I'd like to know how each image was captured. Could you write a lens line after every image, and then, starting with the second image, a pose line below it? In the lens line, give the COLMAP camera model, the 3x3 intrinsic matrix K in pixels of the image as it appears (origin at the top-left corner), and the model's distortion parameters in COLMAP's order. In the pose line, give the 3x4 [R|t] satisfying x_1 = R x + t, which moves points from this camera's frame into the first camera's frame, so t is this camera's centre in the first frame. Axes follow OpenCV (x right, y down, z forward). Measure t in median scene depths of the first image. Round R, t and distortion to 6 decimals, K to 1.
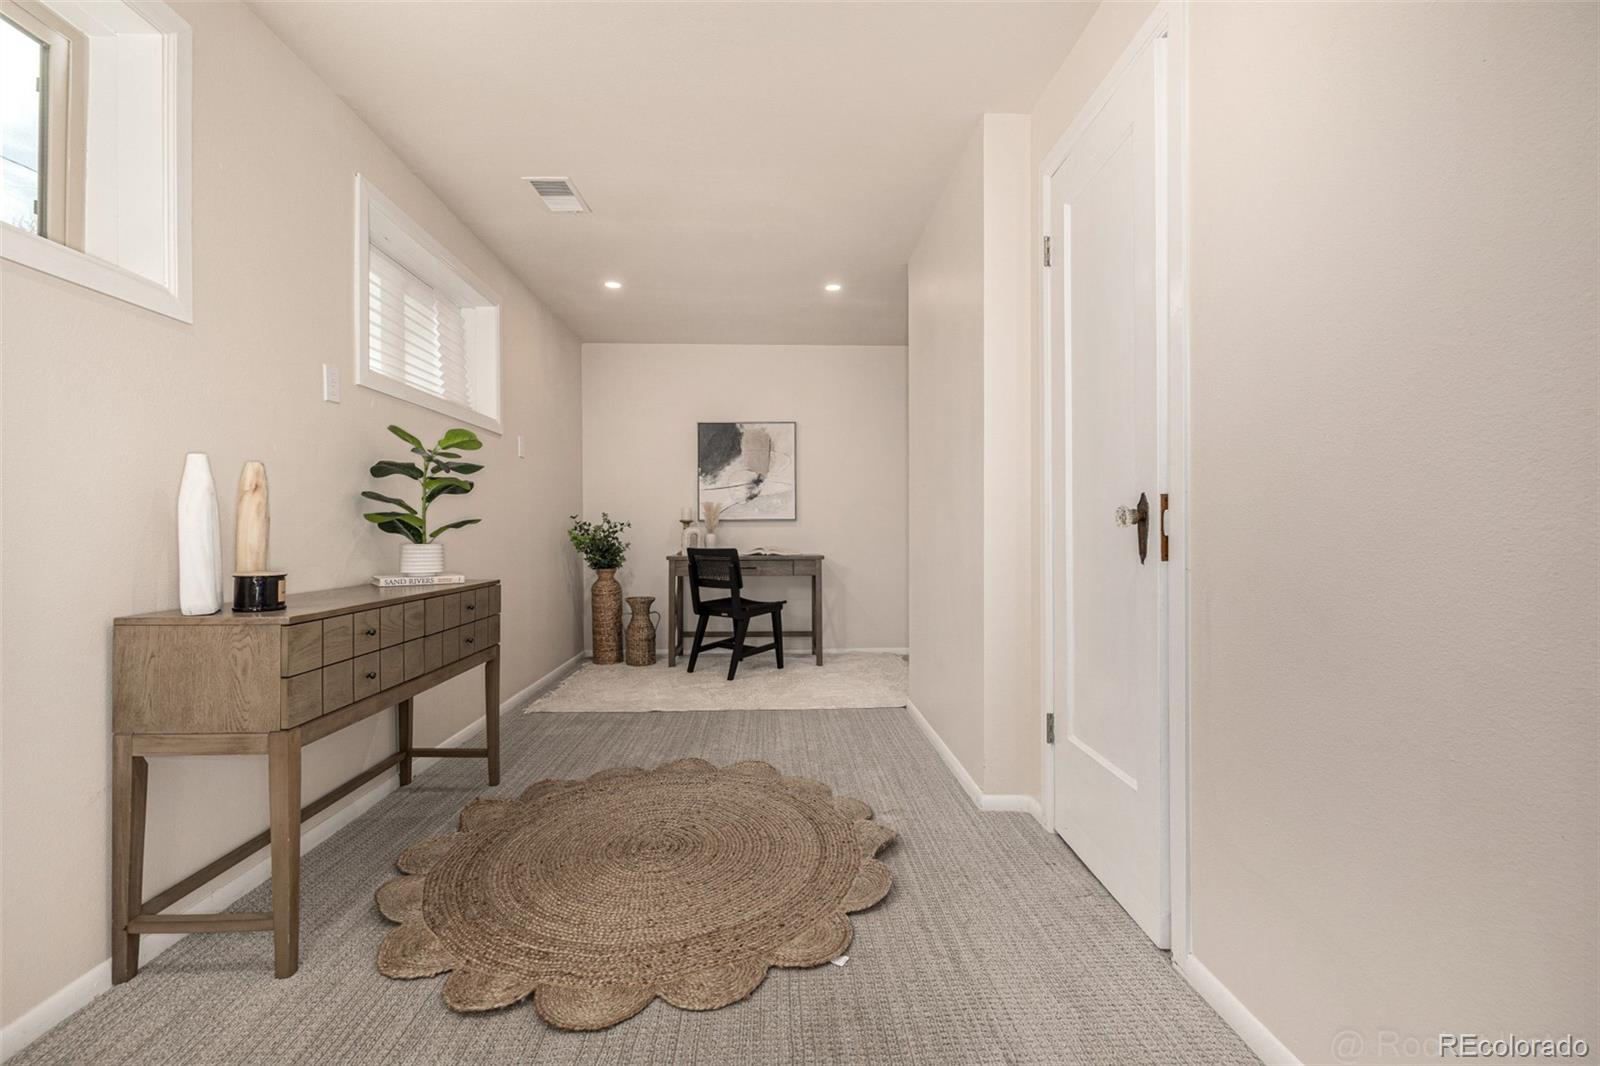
lens RADIAL K [[673.0, 0, 794.6], [0, 673.0, 525.4], [0, 0, 1]] dist [0.002783, 0.000190]
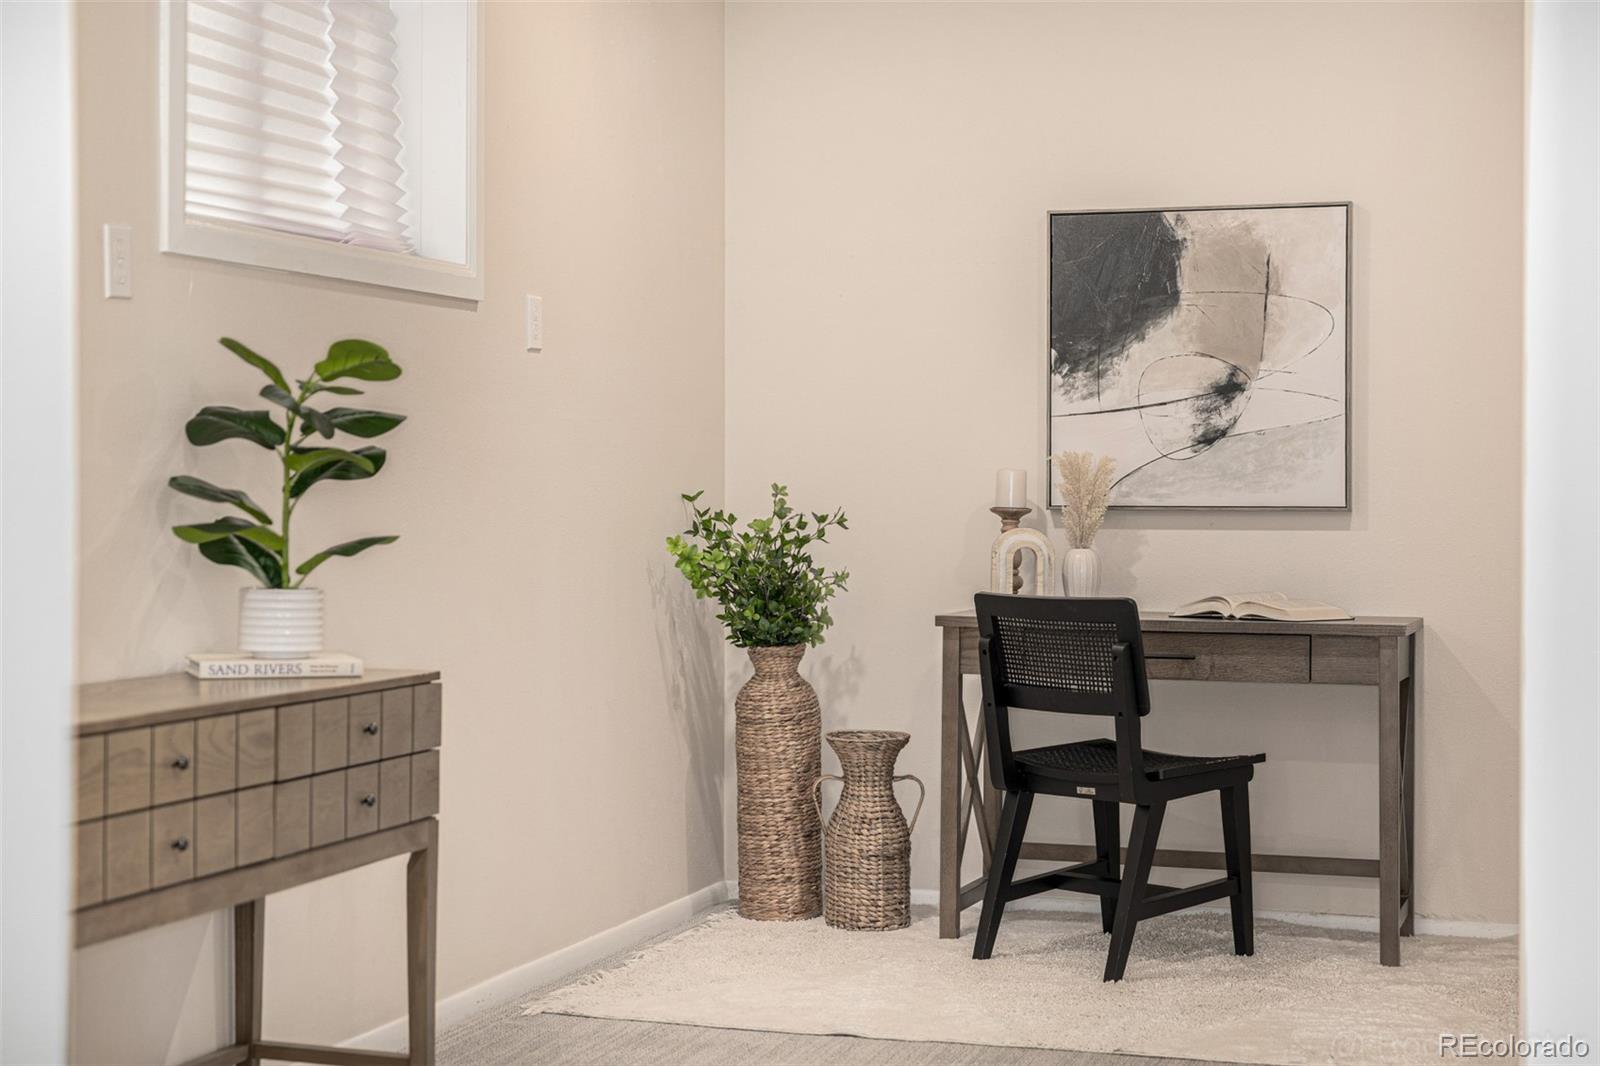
lens RADIAL K [[2696.2, 0, 797.8], [0, 2696.2, 443.1], [0, 0, 1]] dist [0.000813, 0.183860]
pose [[0.940711, 0.002978, -0.339197, 0.225766], [-0.006040, 0.999950, -0.007972, -0.033052], [0.339156, 0.009548, 0.940682, -0.344316]]
